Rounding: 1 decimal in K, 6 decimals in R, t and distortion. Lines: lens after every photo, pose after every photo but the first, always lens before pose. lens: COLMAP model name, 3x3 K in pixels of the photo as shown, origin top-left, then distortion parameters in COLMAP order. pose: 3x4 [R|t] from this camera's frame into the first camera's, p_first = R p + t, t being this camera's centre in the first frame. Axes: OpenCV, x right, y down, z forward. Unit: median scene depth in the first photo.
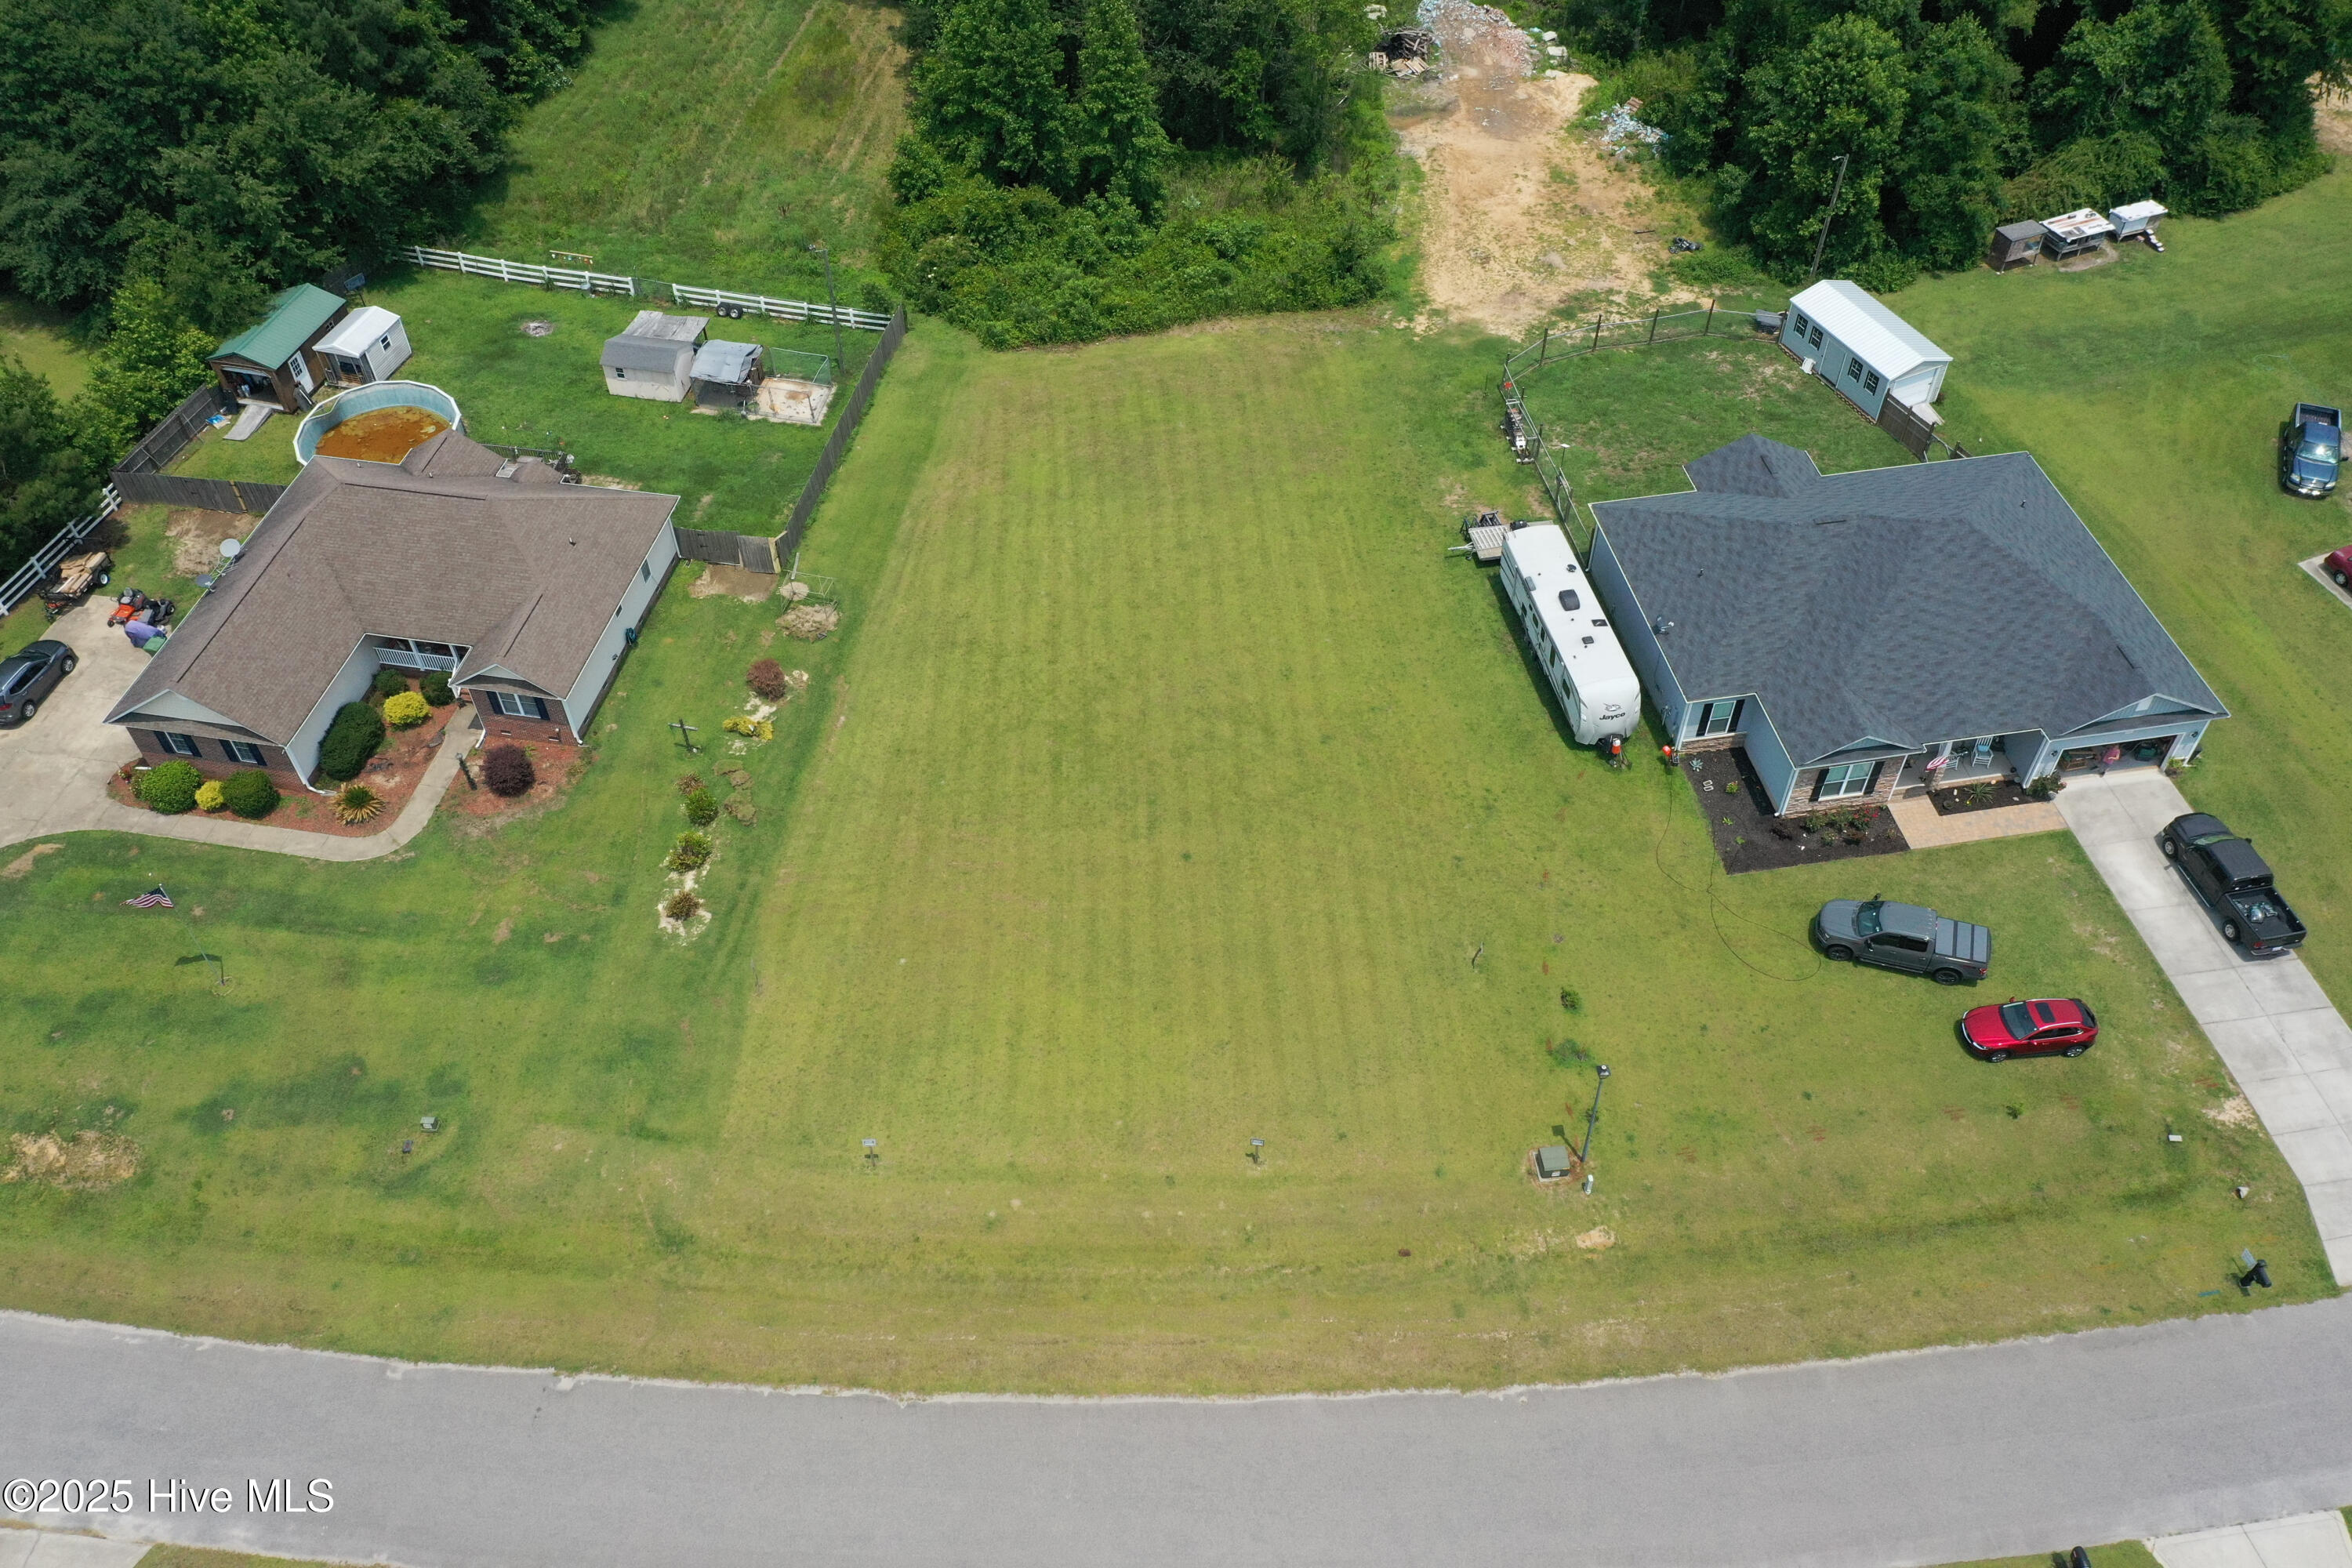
lens RADIAL K [[1864.5, 0, 1176.0], [0, 1864.5, 784.0], [0, 0, 1]] dist [0.018795, 0.003422]
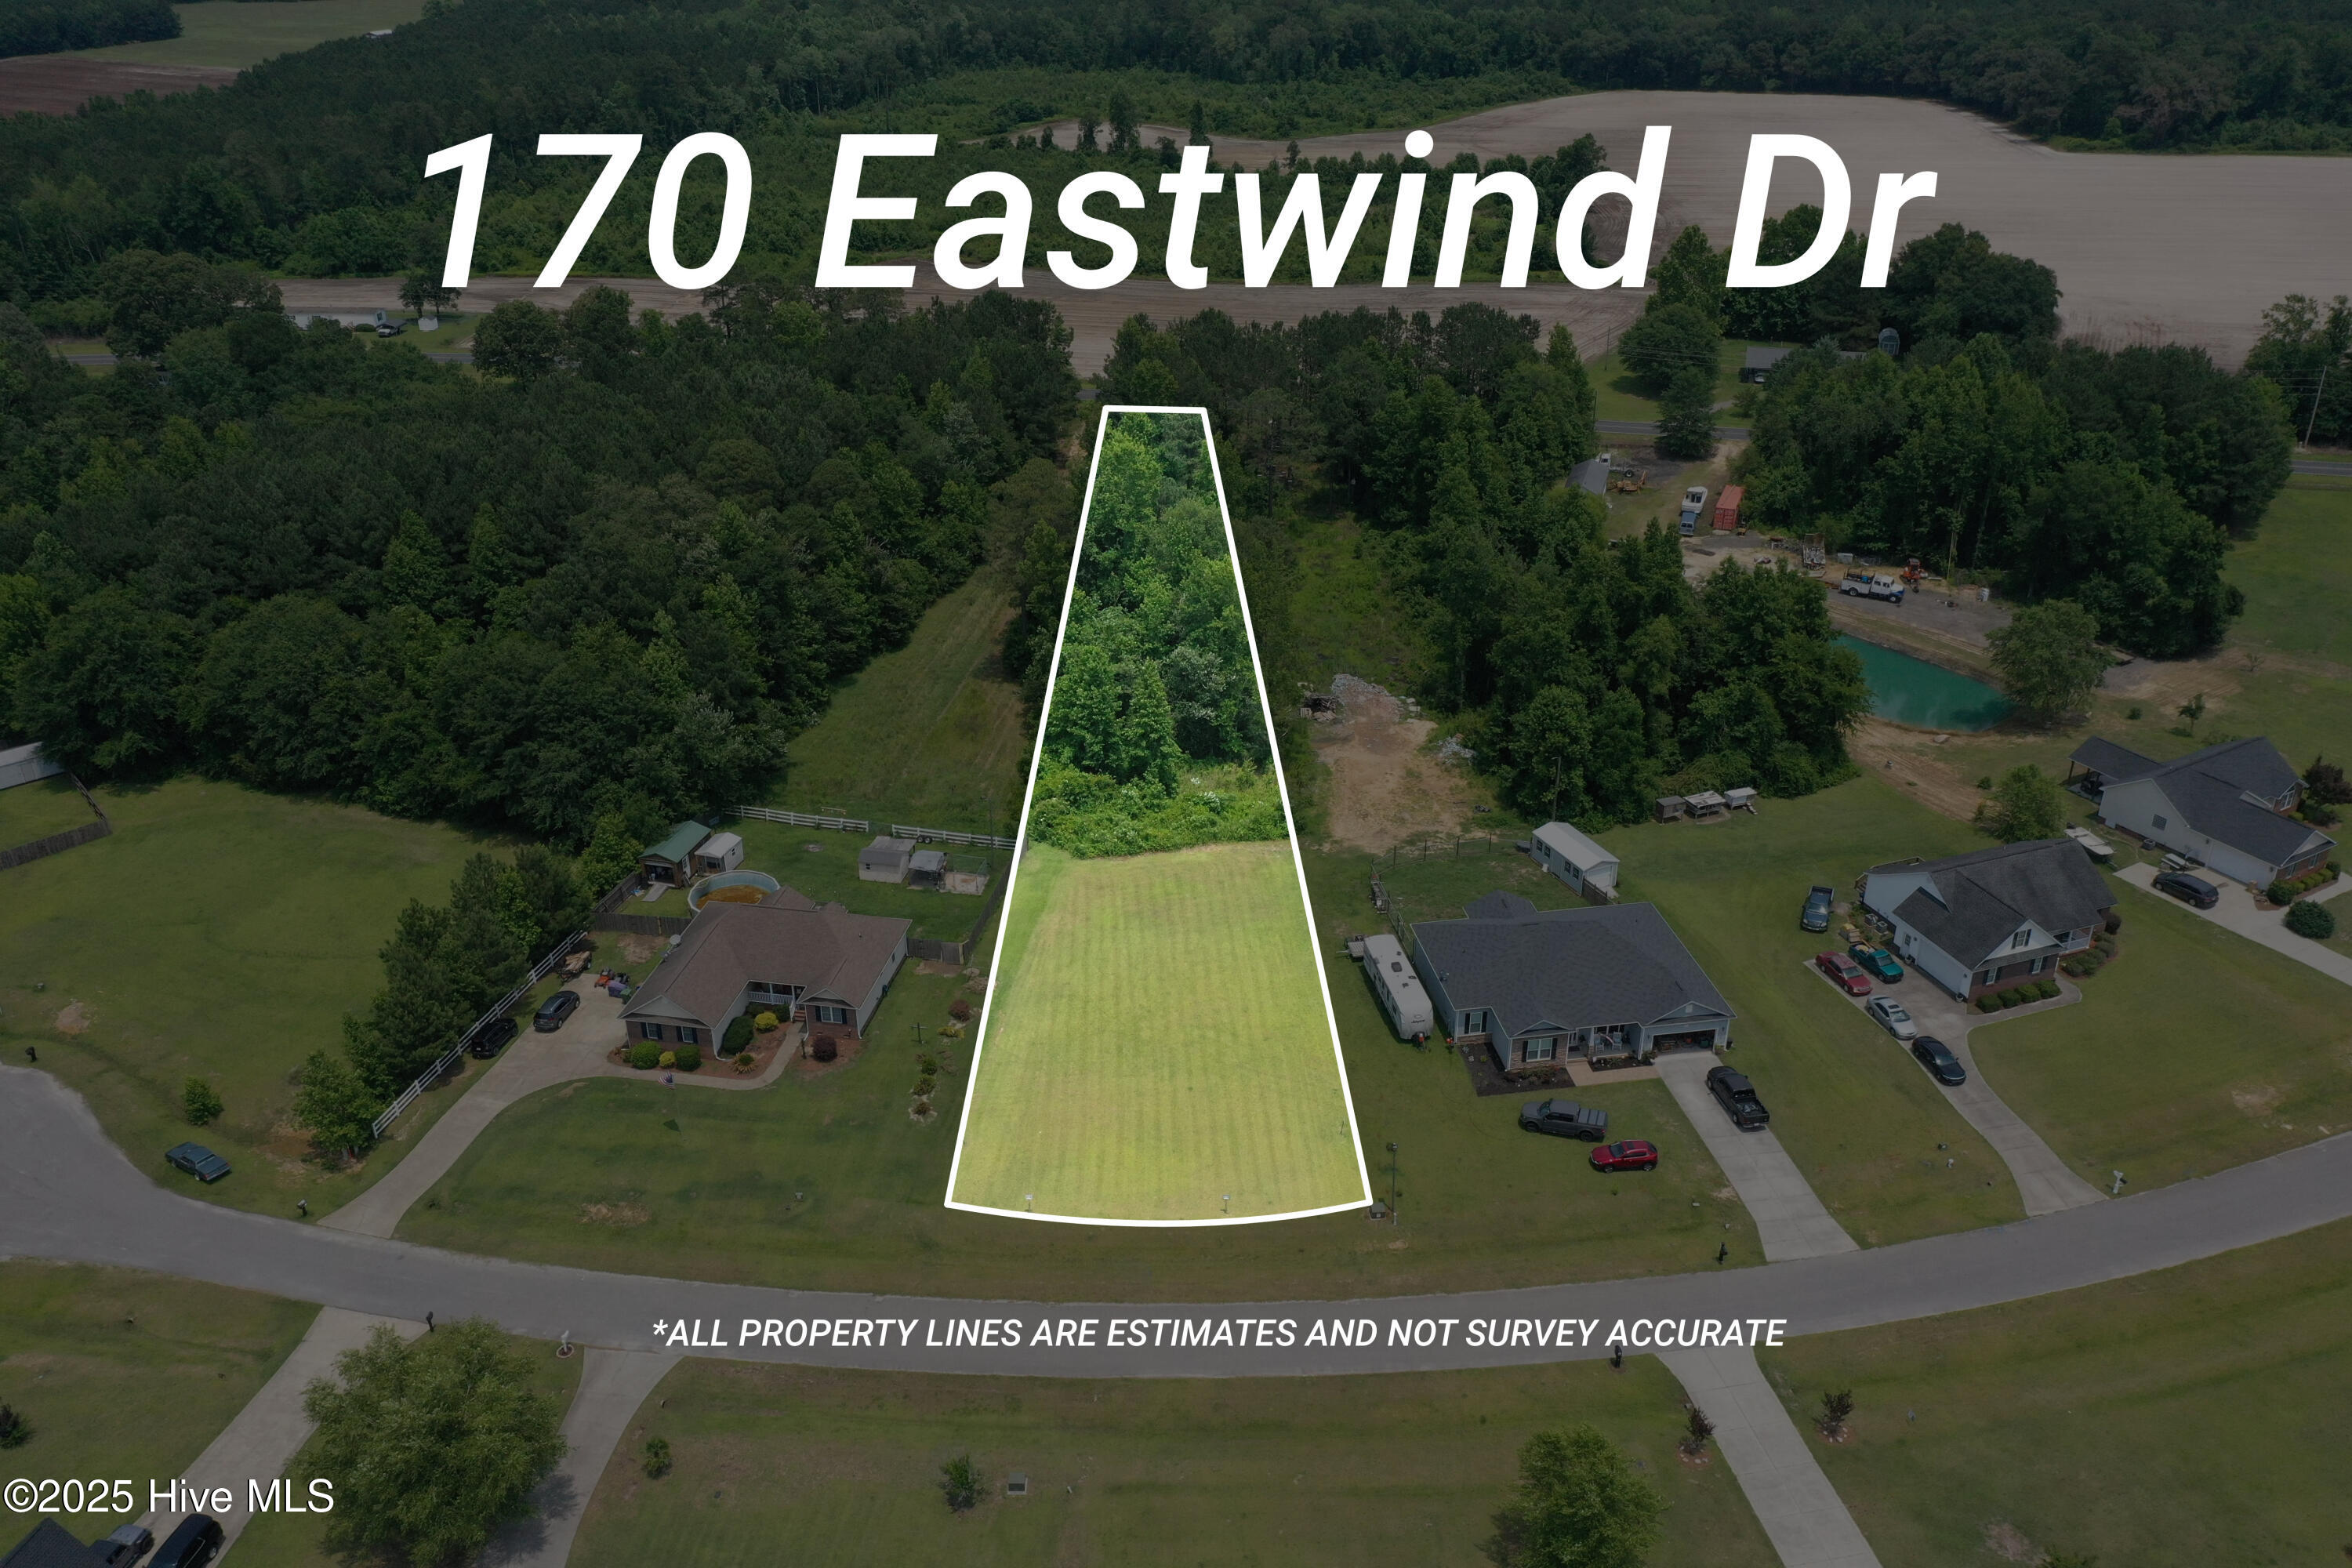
lens RADIAL K [[1864.5, 0, 1176.0], [0, 1864.5, 784.0], [0, 0, 1]] dist [0.018795, 0.003422]
pose [[0.999978, 0.006507, -0.001036, -0.007959], [-0.006462, 0.937786, -0.347154, 0.364167], [-0.001287, 0.347153, 0.937808, -0.778430]]
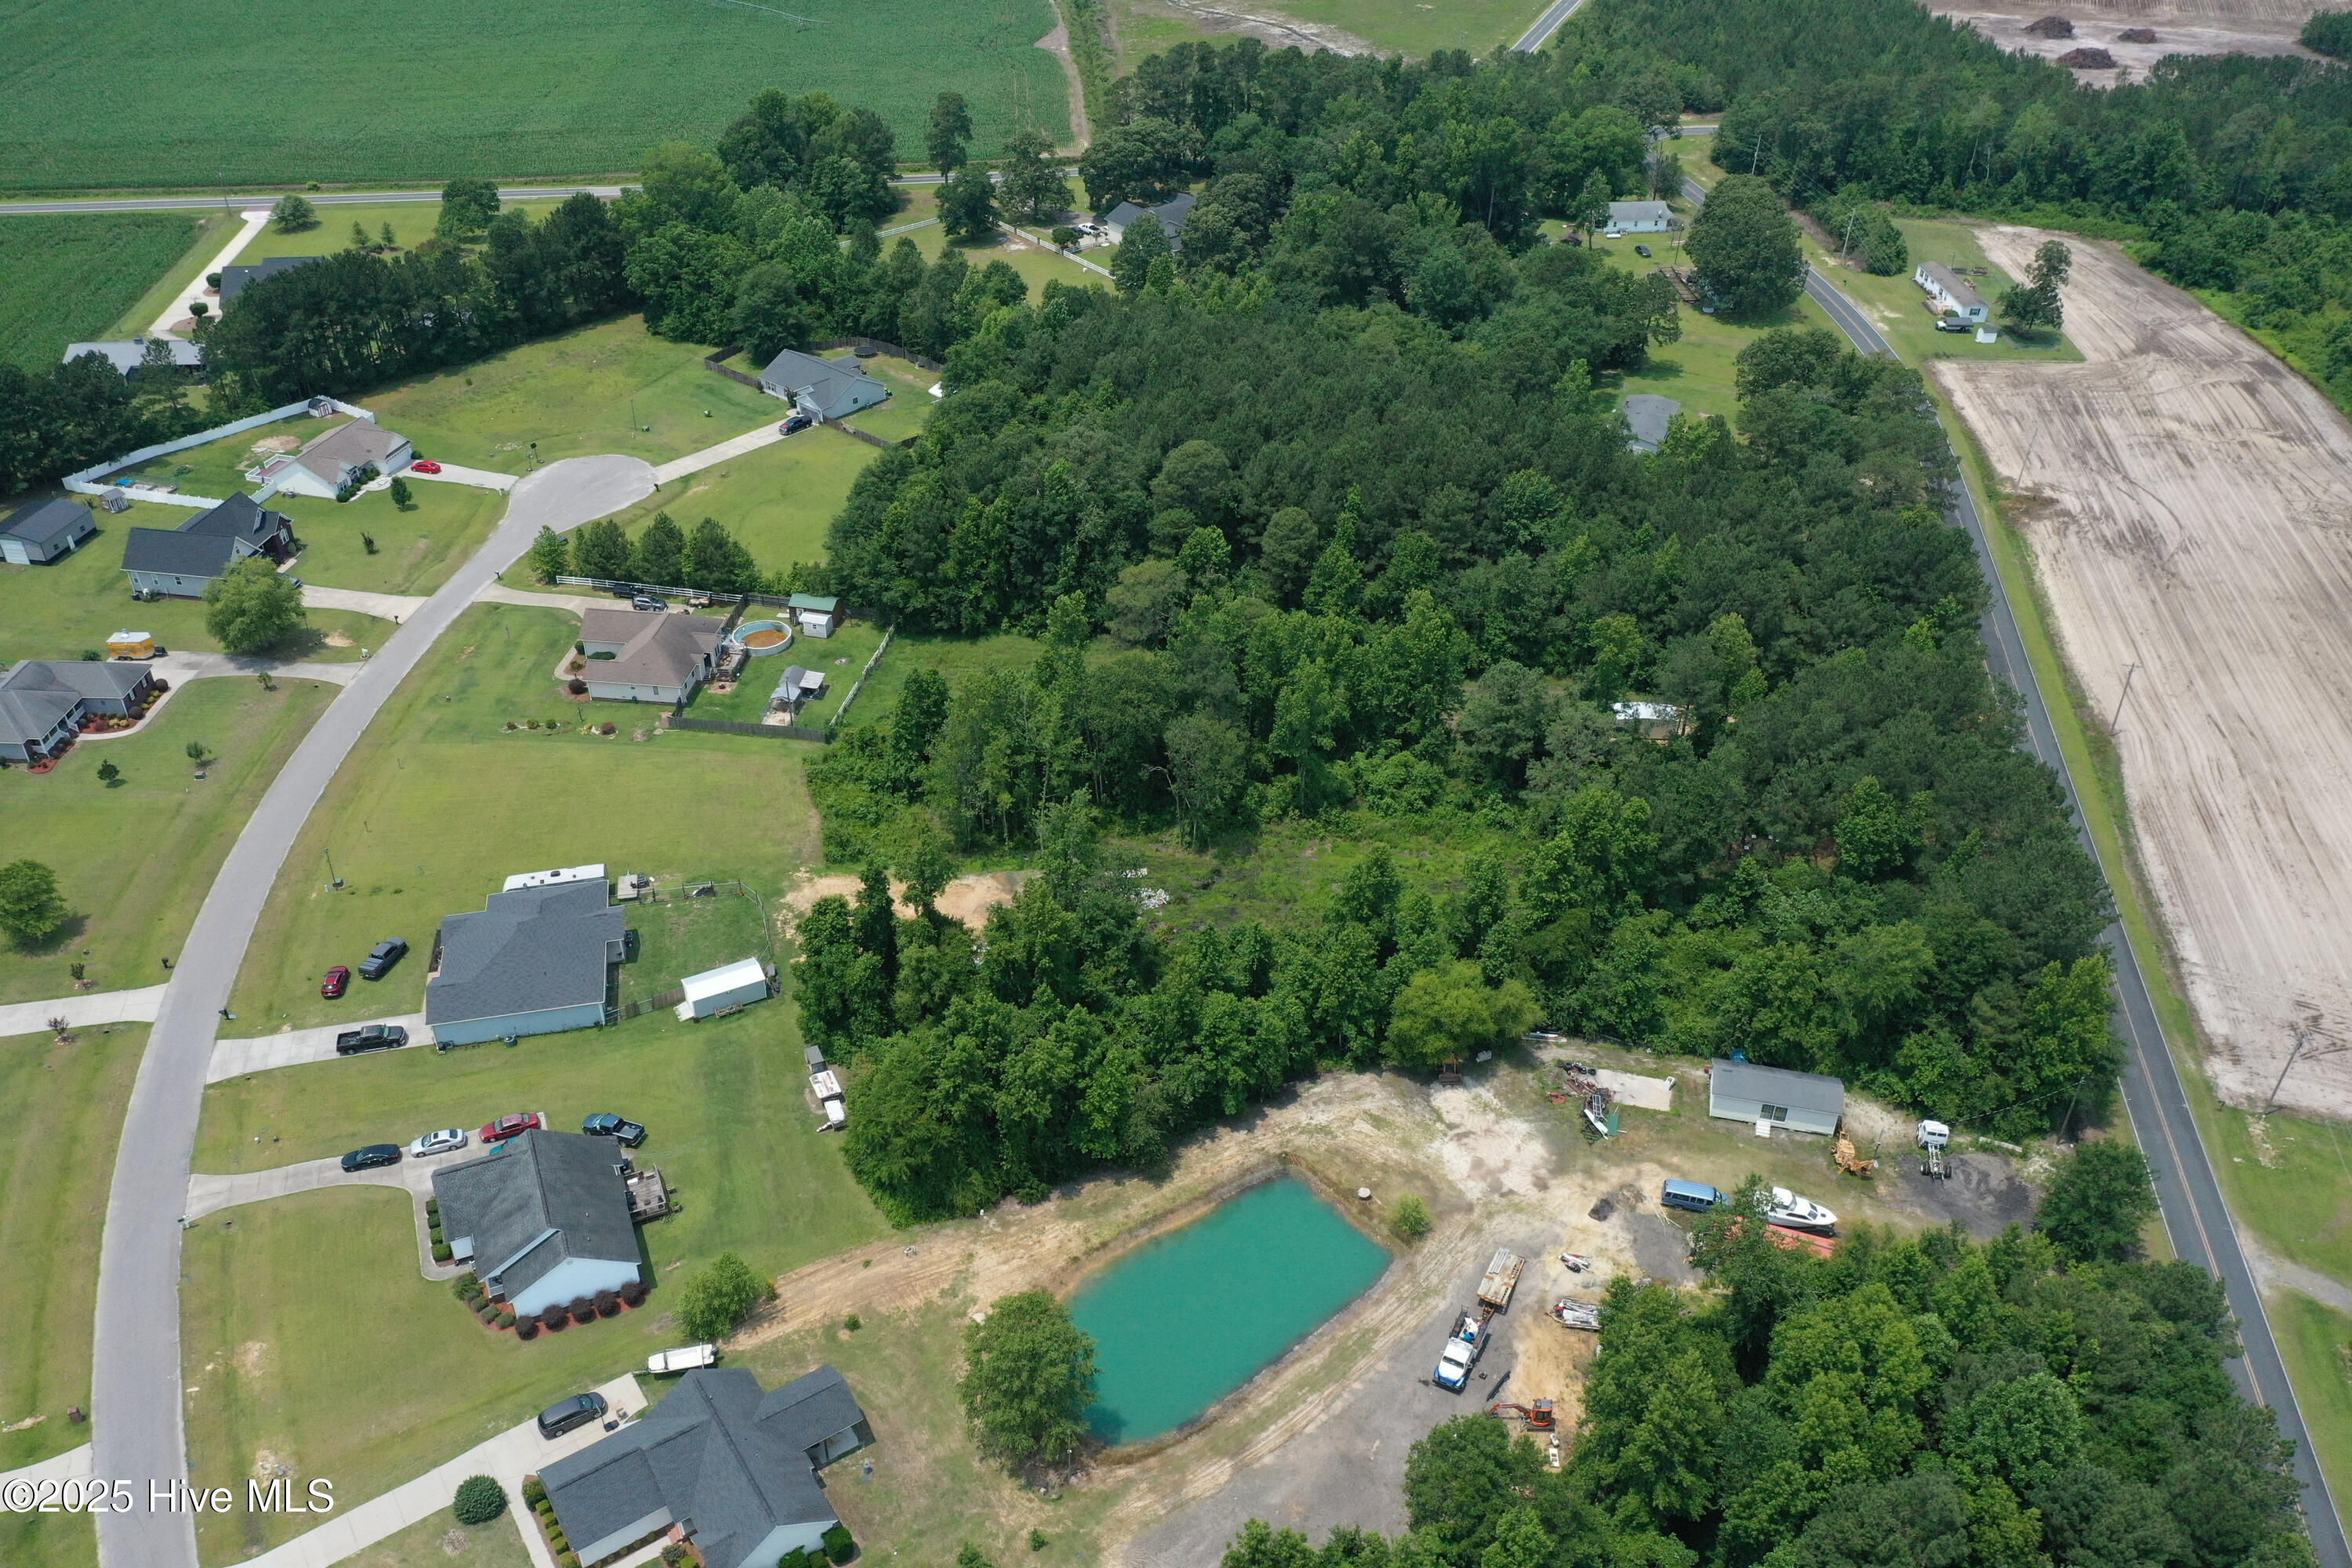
lens RADIAL K [[1864.5, 0, 1176.0], [0, 1864.5, 784.0], [0, 0, 1]] dist [0.018795, 0.003422]
pose [[0.065421, 0.575594, -0.815115, 2.262224], [-0.735922, 0.579497, 0.350147, -1.673365], [0.673899, 0.576953, 0.461503, 0.293266]]
